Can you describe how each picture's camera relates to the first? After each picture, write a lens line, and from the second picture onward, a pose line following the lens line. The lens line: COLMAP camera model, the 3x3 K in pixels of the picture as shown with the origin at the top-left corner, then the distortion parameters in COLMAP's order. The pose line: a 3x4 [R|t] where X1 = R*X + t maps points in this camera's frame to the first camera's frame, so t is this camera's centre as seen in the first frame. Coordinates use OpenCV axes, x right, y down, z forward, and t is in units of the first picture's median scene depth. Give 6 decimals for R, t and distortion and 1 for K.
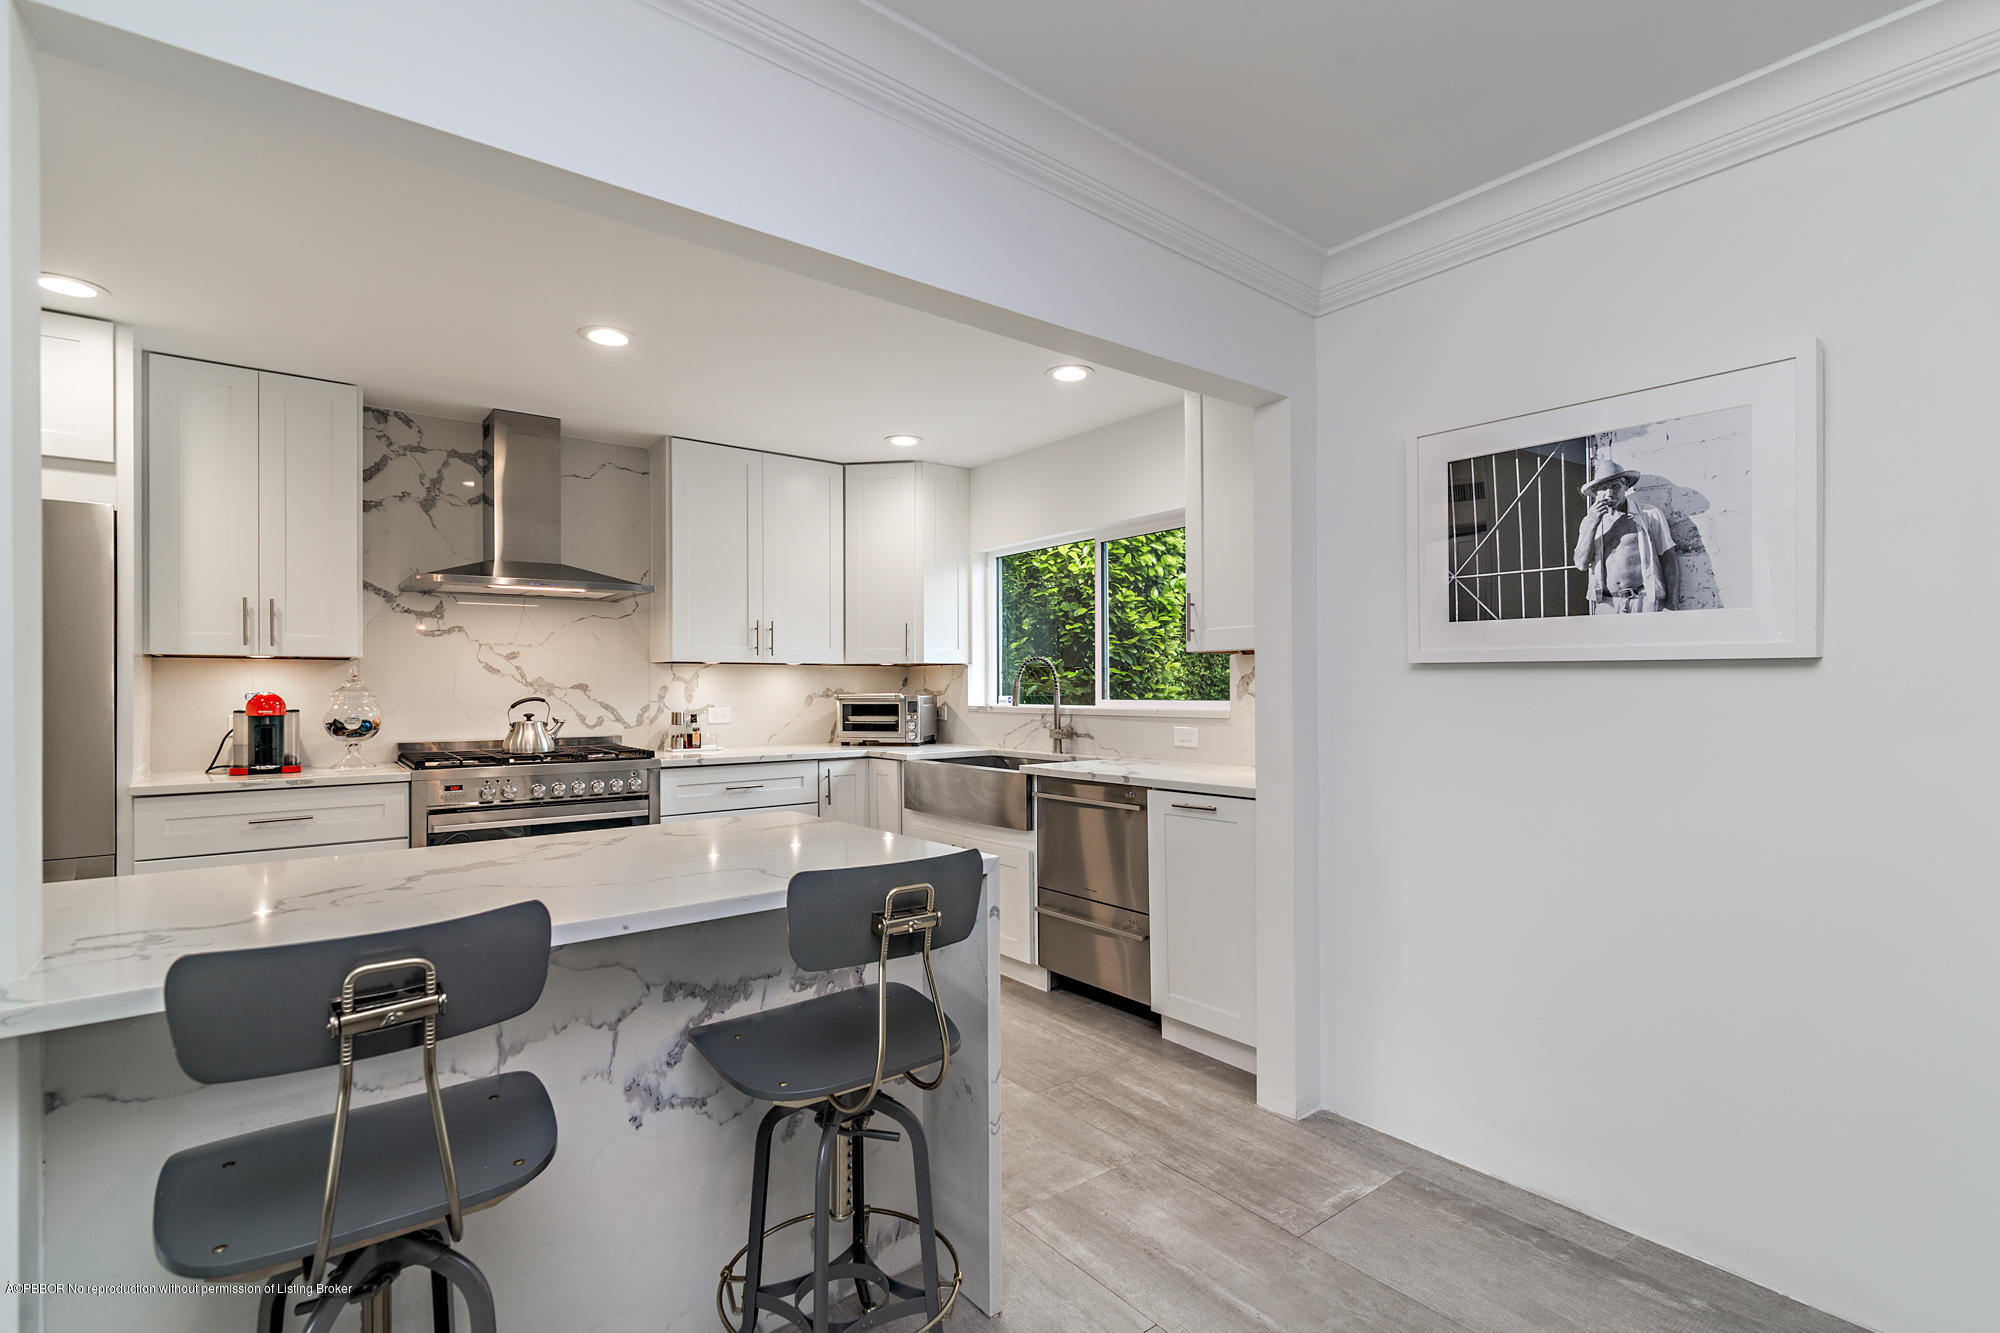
lens RADIAL K [[926.4, 0, 1000.8], [0, 926.4, 681.2], [0, 0, 1]] dist [0.003507, -0.001998]
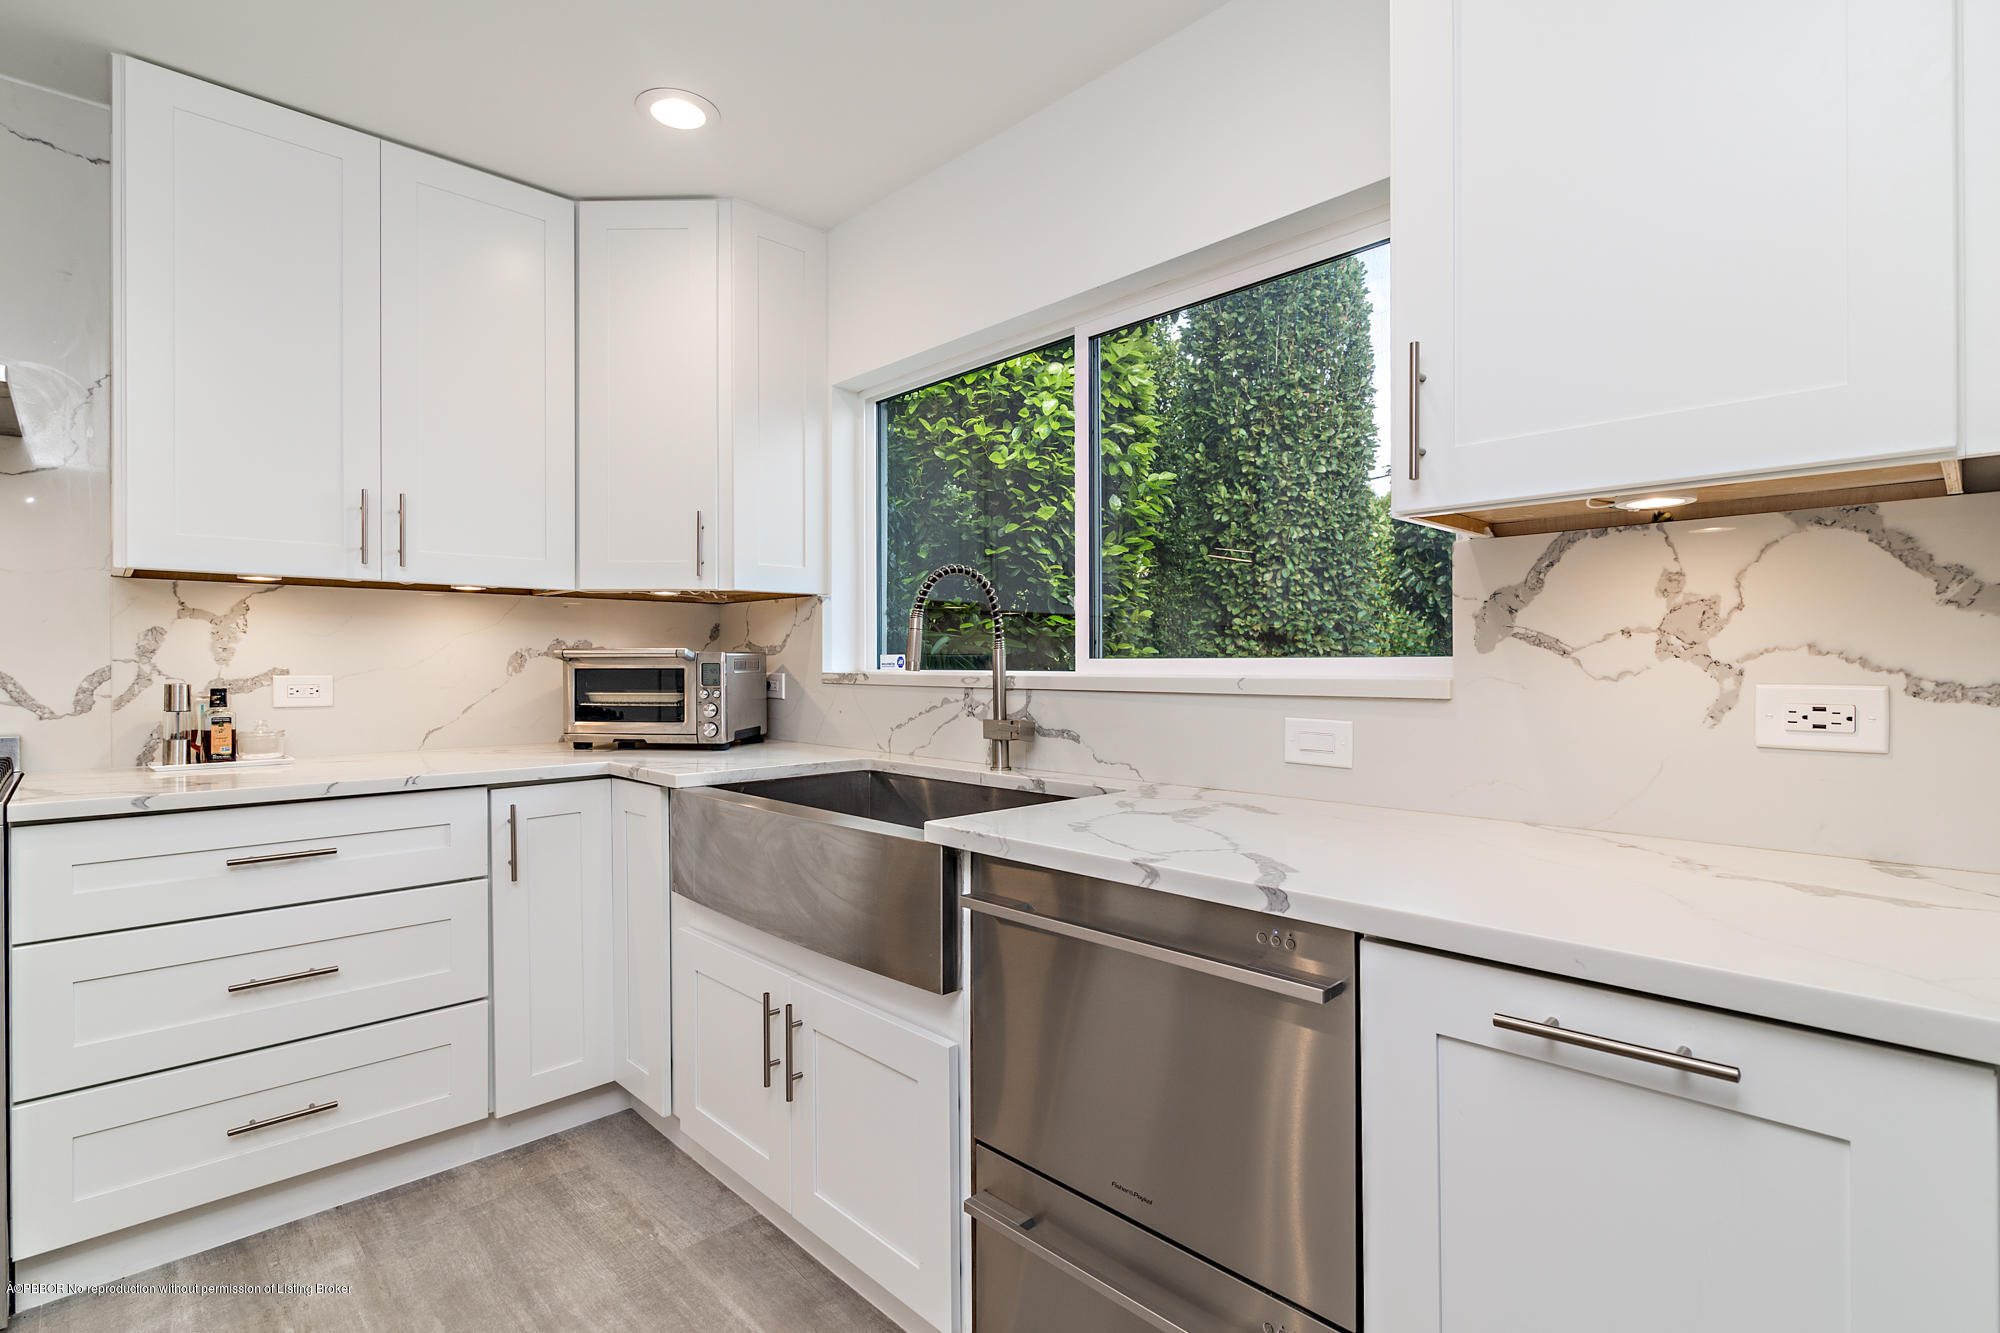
lens RADIAL K [[926.4, 0, 983.1], [0, 926.4, 665.4], [0, 0, 1]] dist [0.003507, -0.001998]
pose [[0.994865, 0.002415, 0.101179, 0.004377], [-0.003719, 0.999912, 0.012699, 0.017117], [-0.101140, -0.013010, 0.994787, 0.507147]]
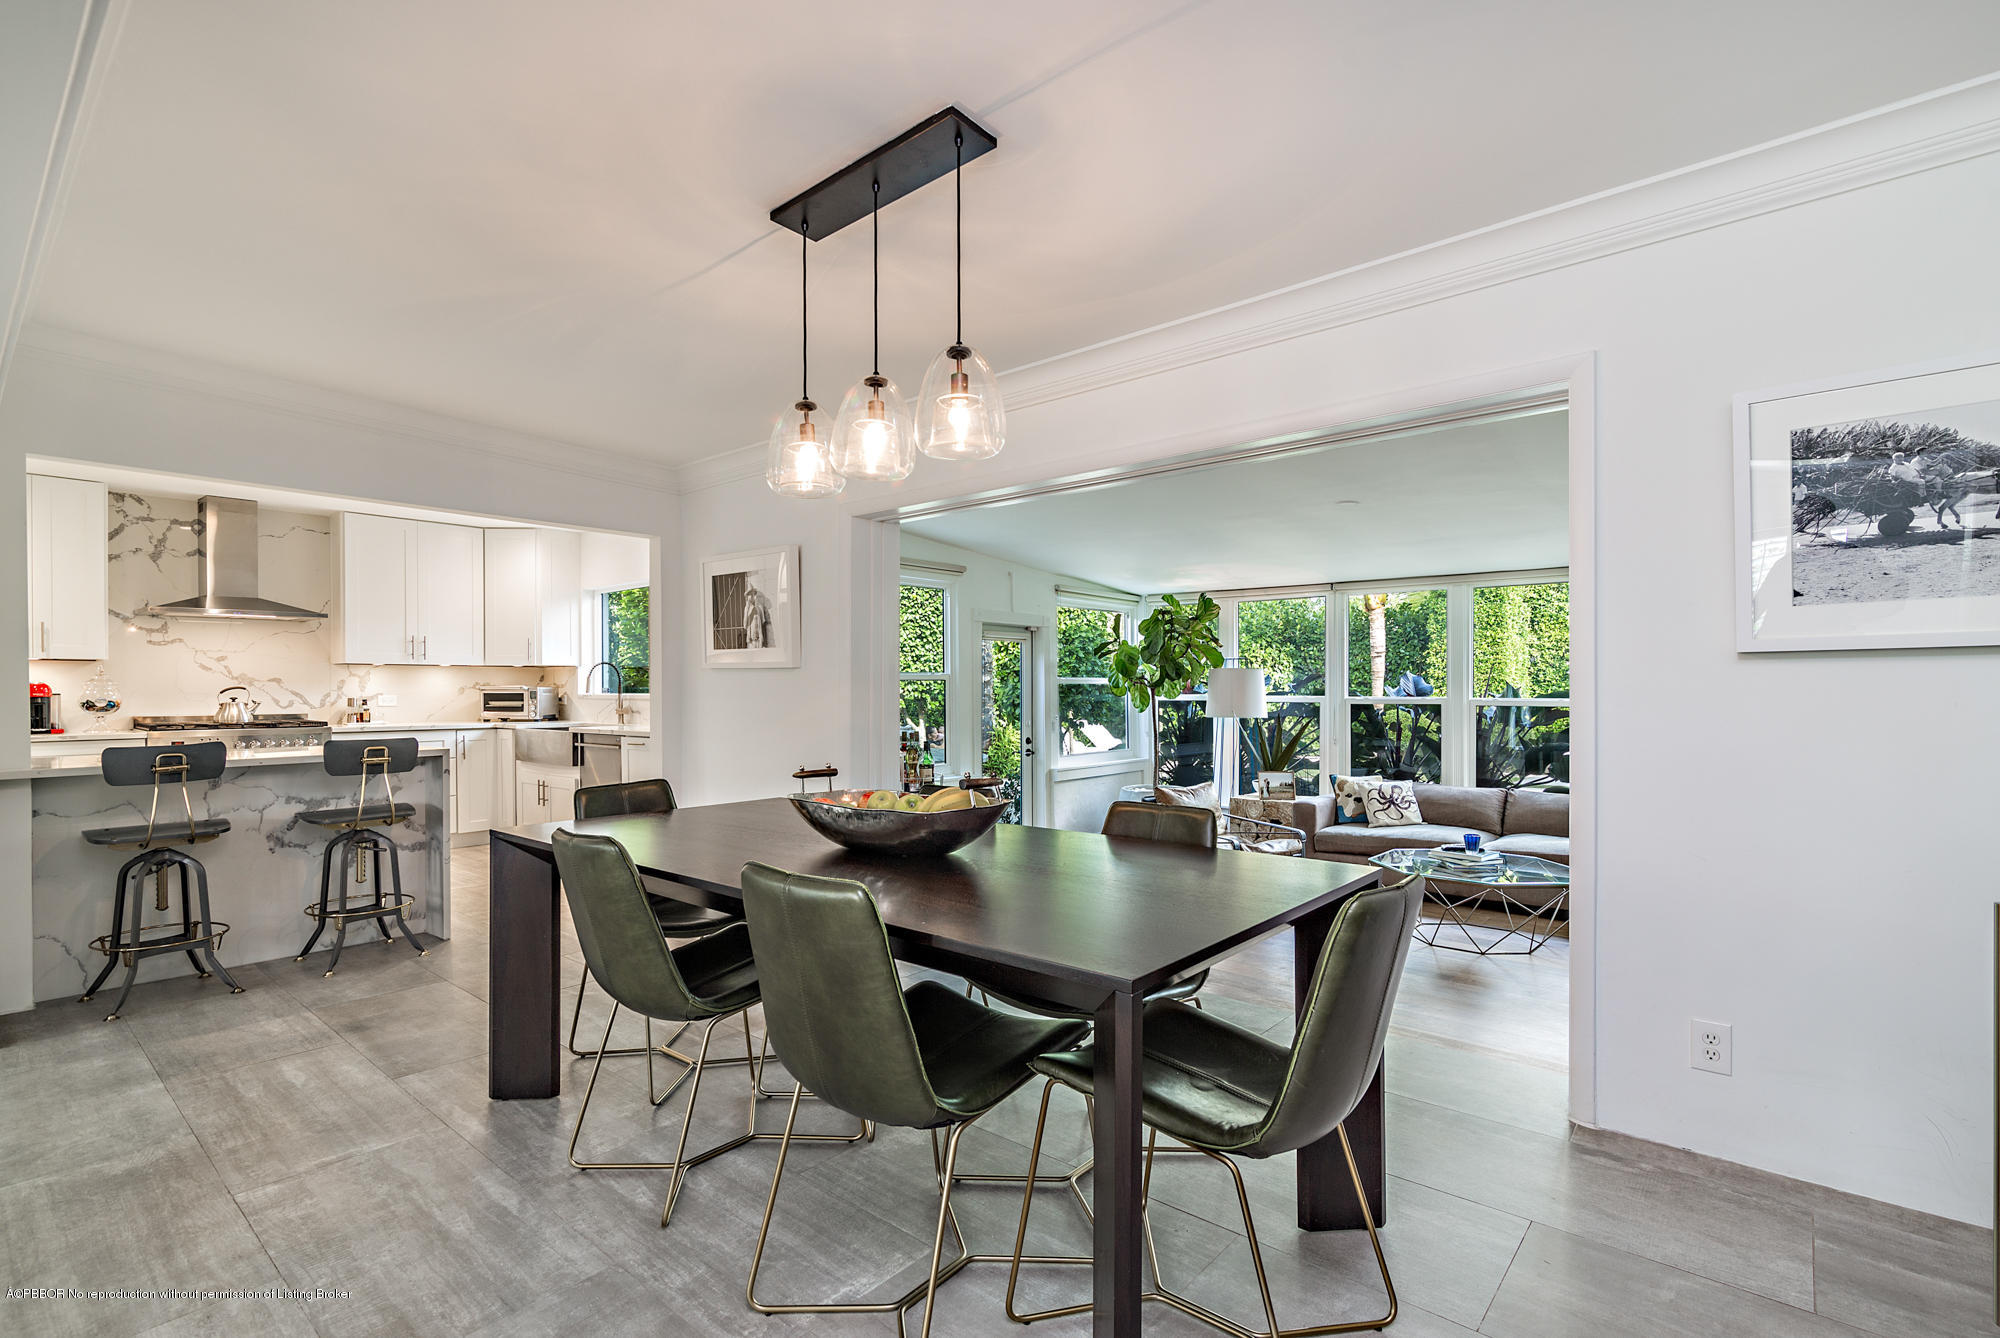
lens RADIAL K [[926.4, 0, 993.7], [0, 926.4, 689.5], [0, 0, 1]] dist [0.003507, -0.001998]
pose [[0.979762, 0.001910, 0.200155, 0.354508], [-0.003533, 0.999964, 0.007753, 0.005447], [-0.200132, -0.008303, 0.979734, -0.643295]]
